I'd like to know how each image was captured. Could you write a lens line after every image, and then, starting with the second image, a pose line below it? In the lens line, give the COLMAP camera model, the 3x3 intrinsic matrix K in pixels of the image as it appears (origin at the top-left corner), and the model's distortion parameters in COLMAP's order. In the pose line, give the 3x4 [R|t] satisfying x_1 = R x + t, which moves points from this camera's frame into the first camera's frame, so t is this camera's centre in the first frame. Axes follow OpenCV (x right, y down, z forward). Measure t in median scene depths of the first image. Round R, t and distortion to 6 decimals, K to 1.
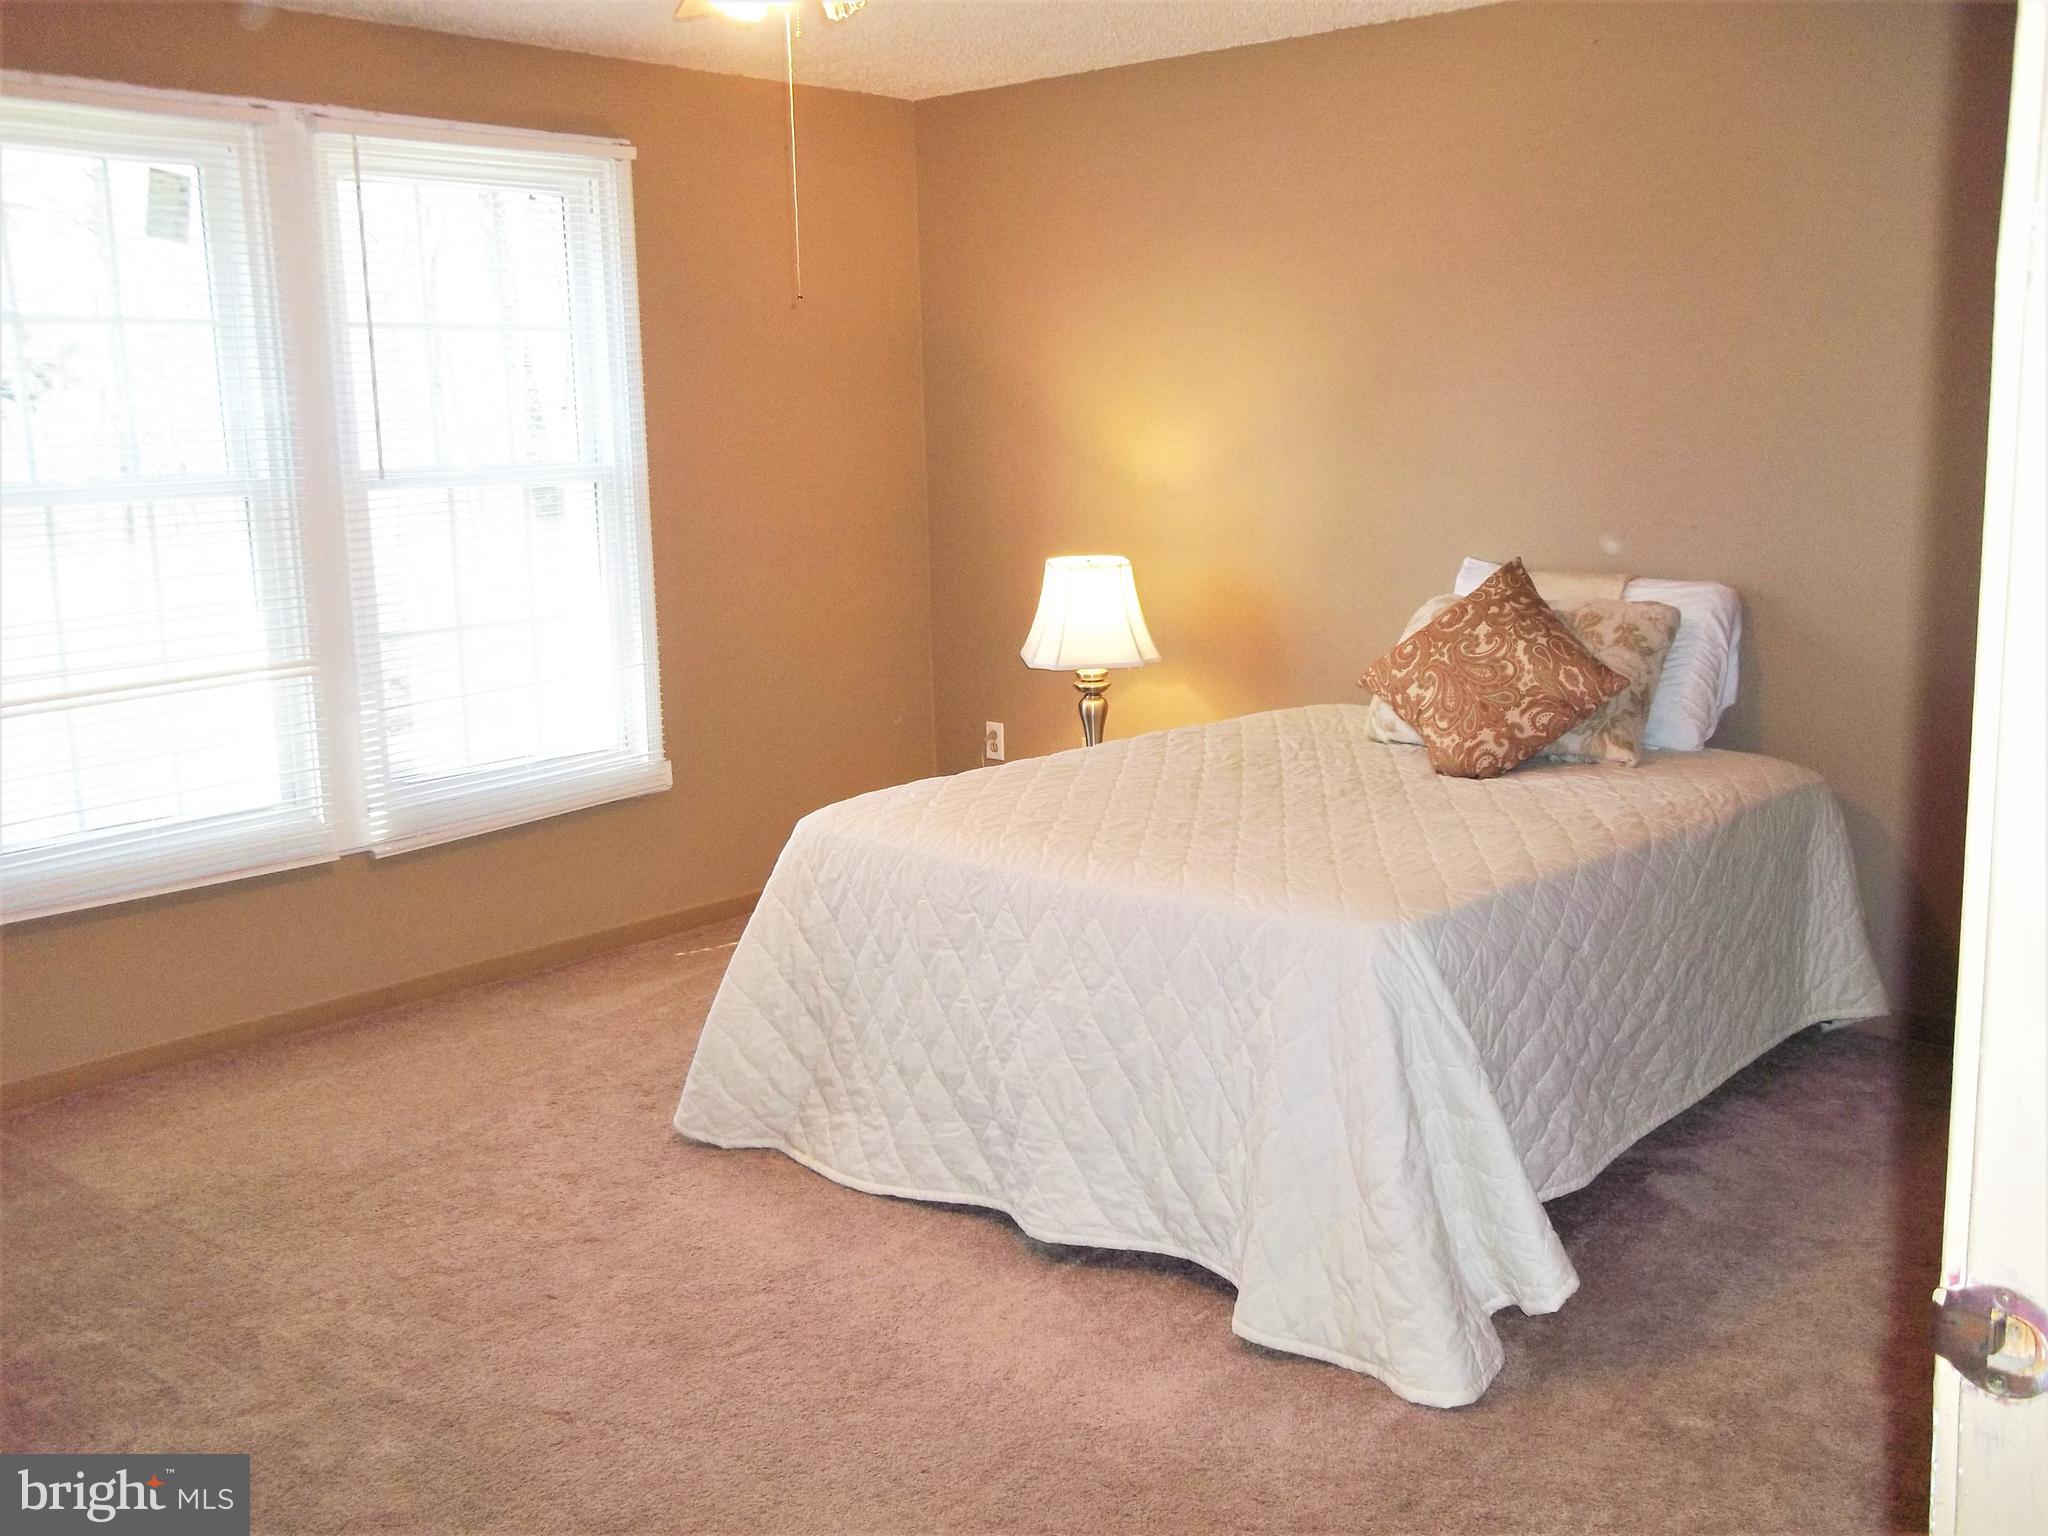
lens RADIAL K [[1907.2, 0, 1023.0], [0, 1907.2, 757.0], [0, 0, 1]] dist [-0.008406, 0.000000]
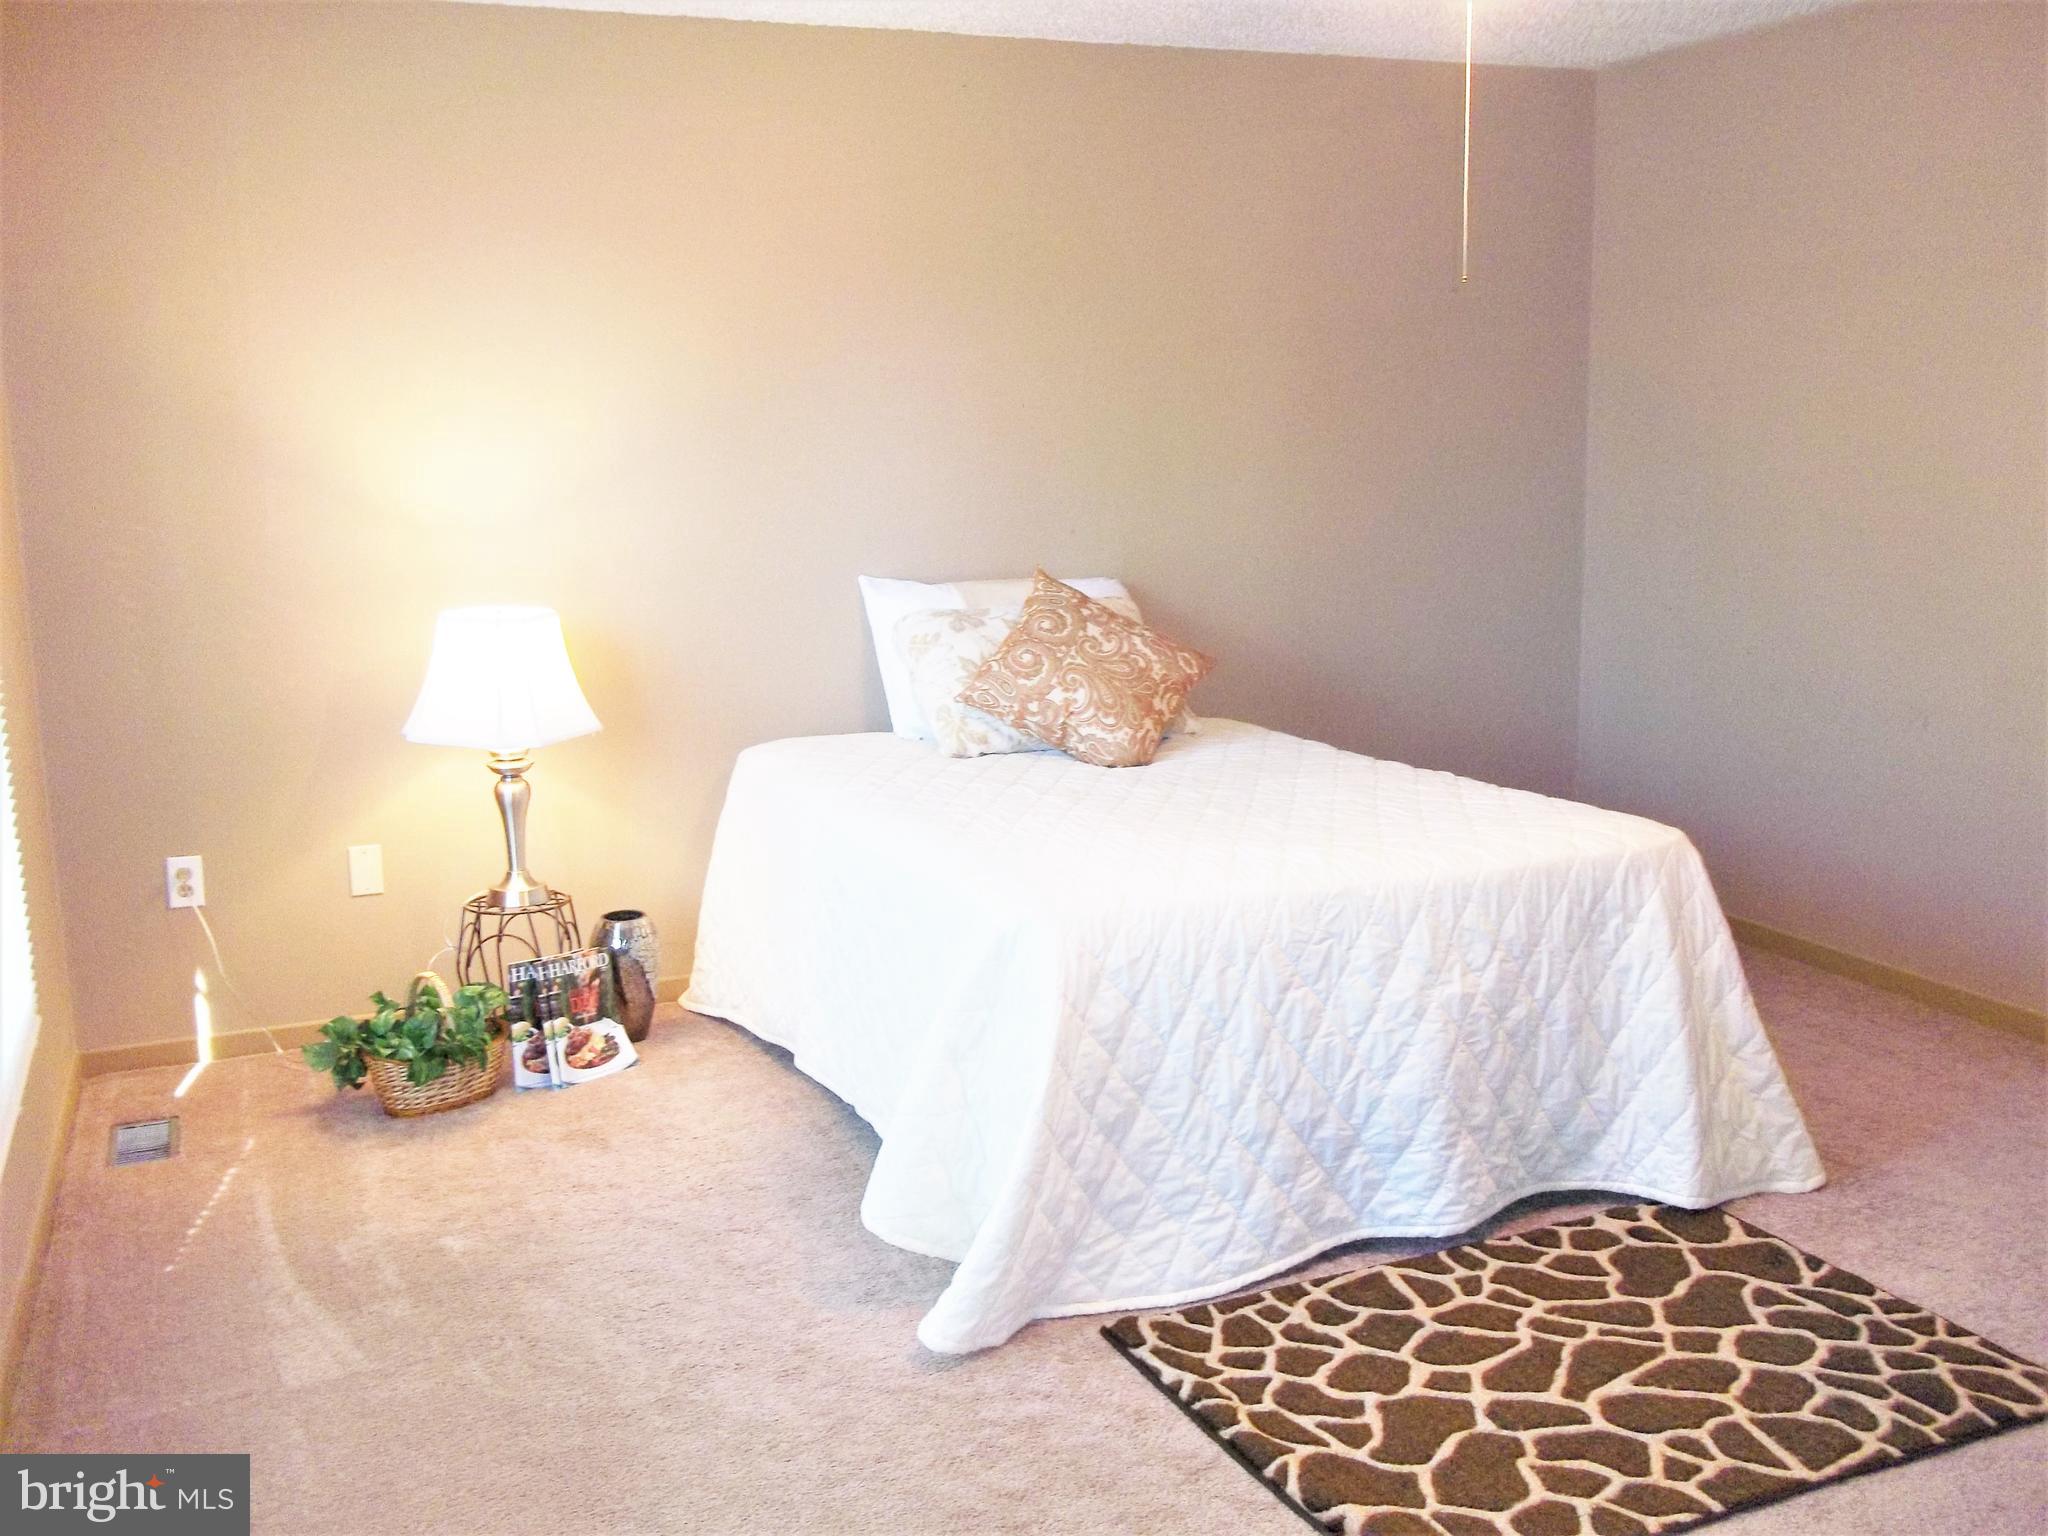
lens RADIAL K [[1907.2, 0, 1022.0], [0, 1907.2, 778.5], [0, 0, 1]] dist [-0.008406, 0.000000]
pose [[0.490047, -0.148819, 0.858899, -0.713530], [0.166028, 0.983216, 0.075632, -0.073655], [-0.855739, 0.105539, 0.506530, 0.513608]]
